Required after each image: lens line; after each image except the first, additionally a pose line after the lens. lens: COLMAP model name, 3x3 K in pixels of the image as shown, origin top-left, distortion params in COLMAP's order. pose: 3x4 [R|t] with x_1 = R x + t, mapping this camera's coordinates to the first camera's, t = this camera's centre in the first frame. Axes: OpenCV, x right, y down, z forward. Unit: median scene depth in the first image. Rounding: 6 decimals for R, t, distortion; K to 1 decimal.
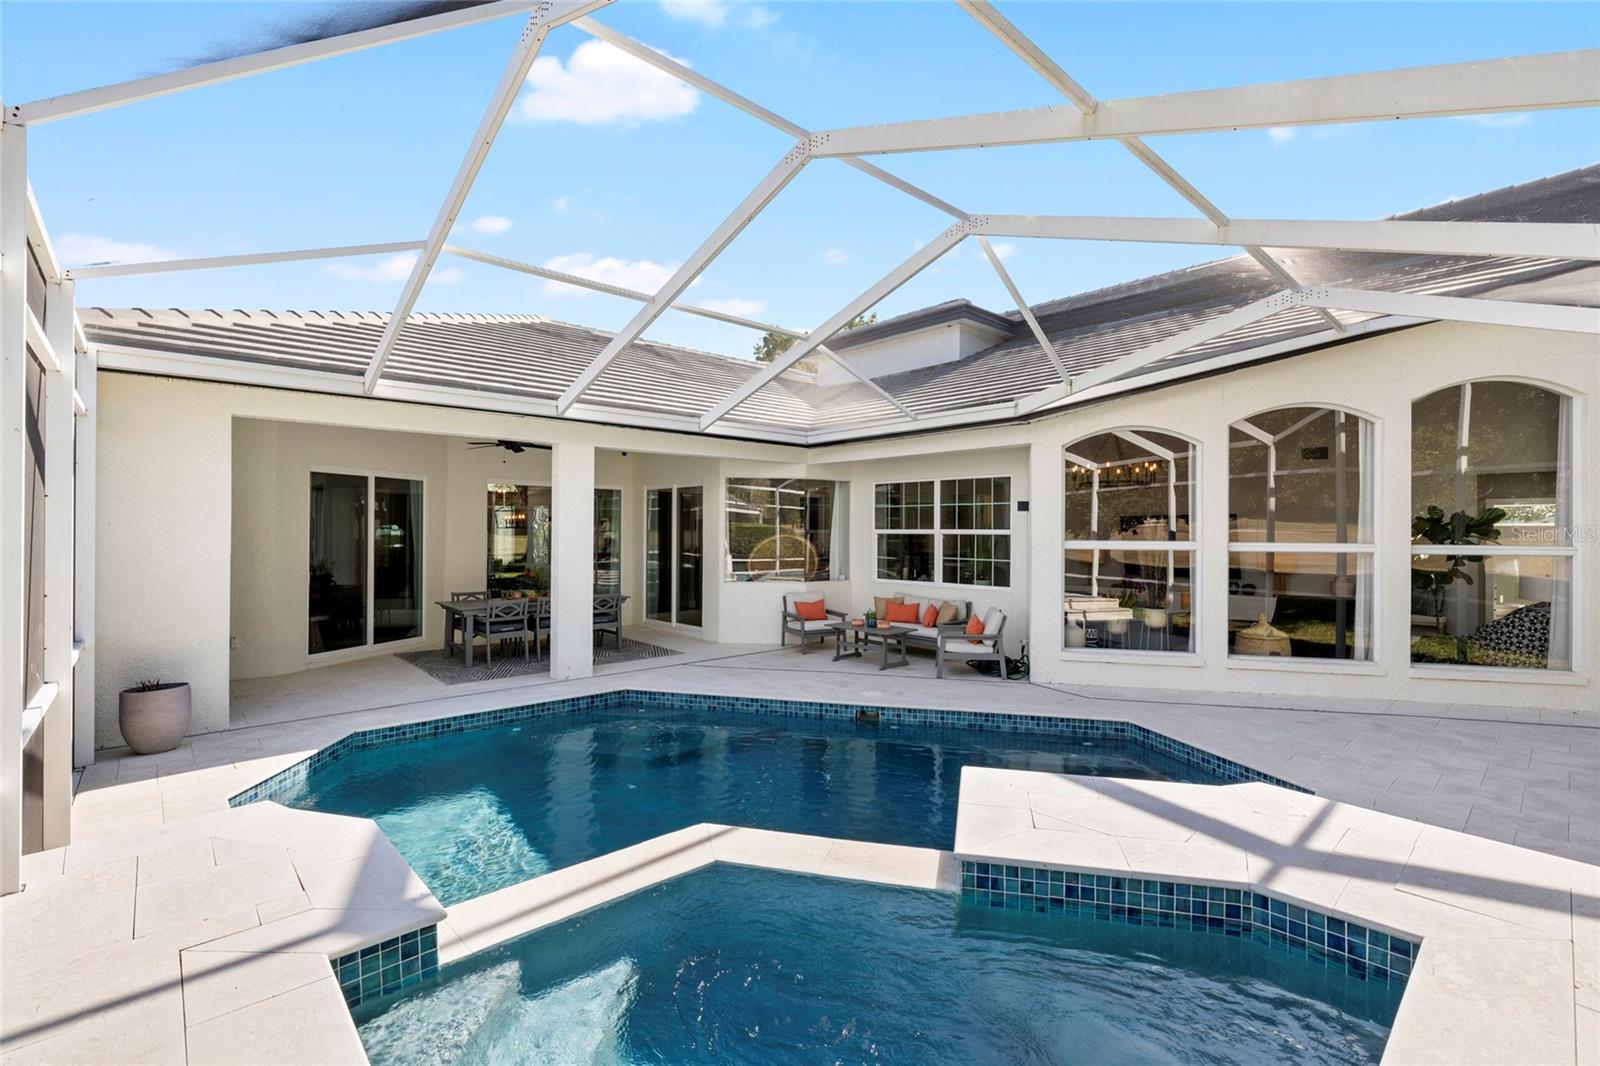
lens RADIAL K [[672.7, 0, 800.0], [0, 672.7, 533.0], [0, 0, 1]] dist [-0.001914, 0.000036]
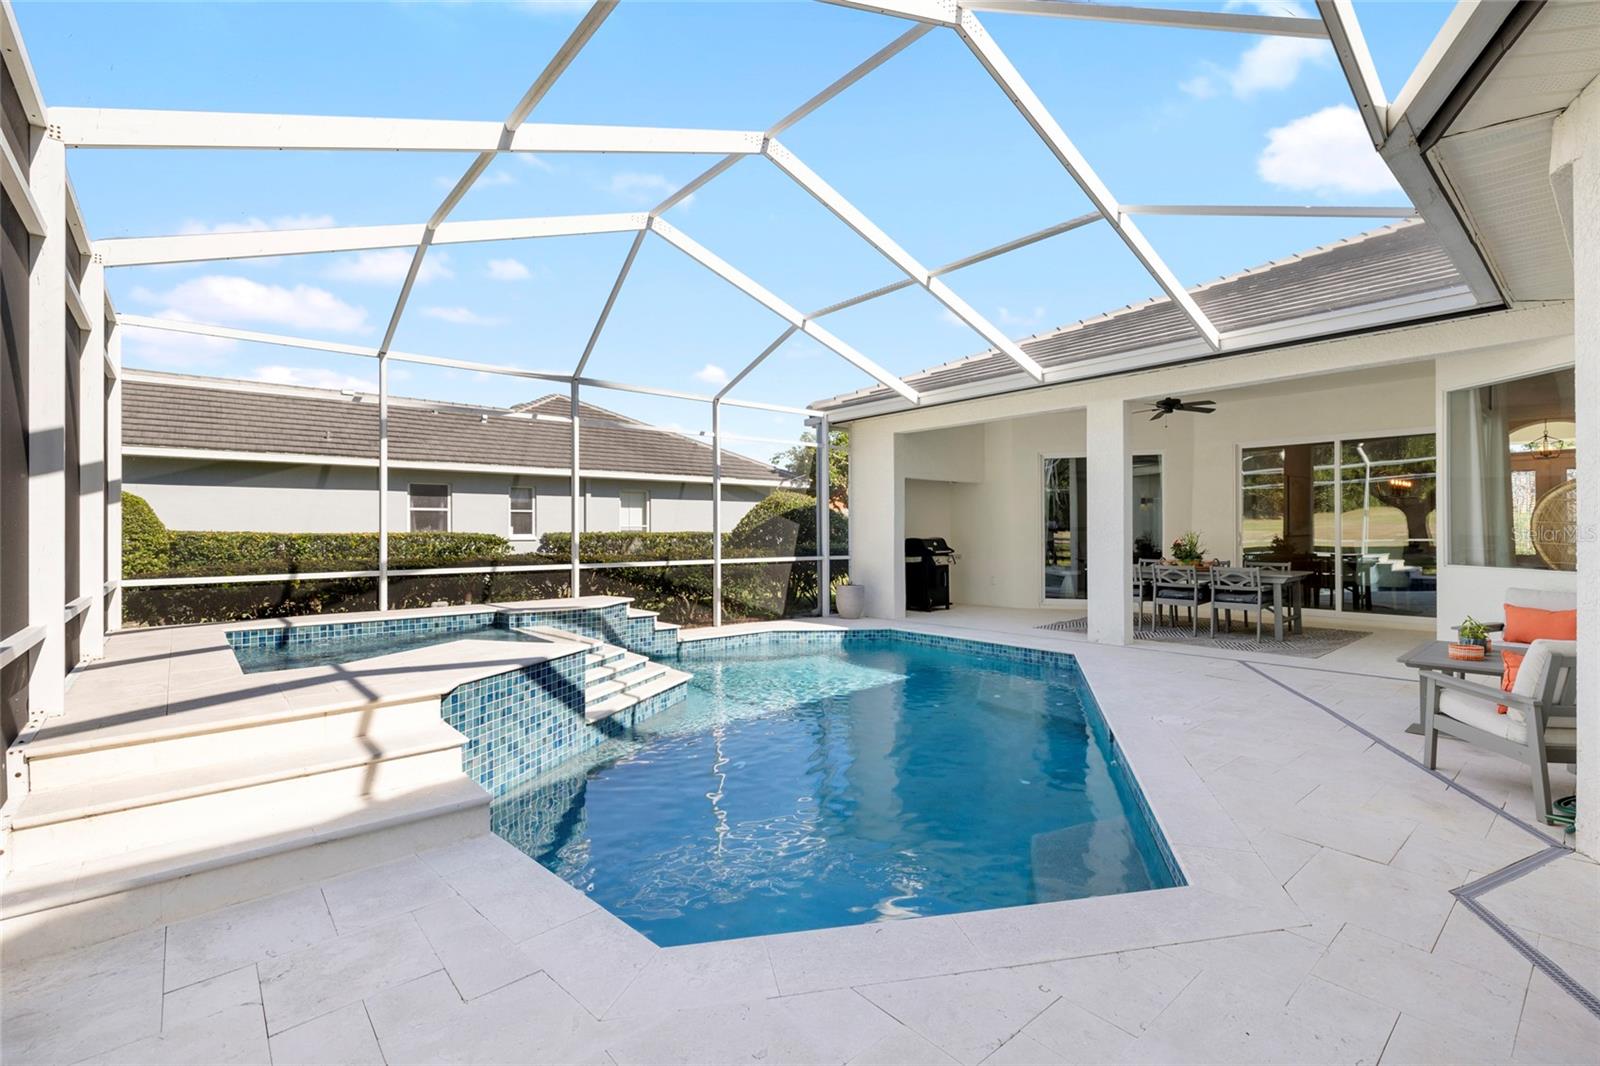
lens RADIAL K [[716.2, 0, 800.0], [0, 716.2, 539.7], [0, 0, 1]] dist [-0.006148, 0.000718]
pose [[-0.068294, 0.006944, -0.997641, 0.954583], [0.023452, 0.999711, 0.005353, 0.082358], [0.997390, -0.023031, -0.068437, 0.908839]]
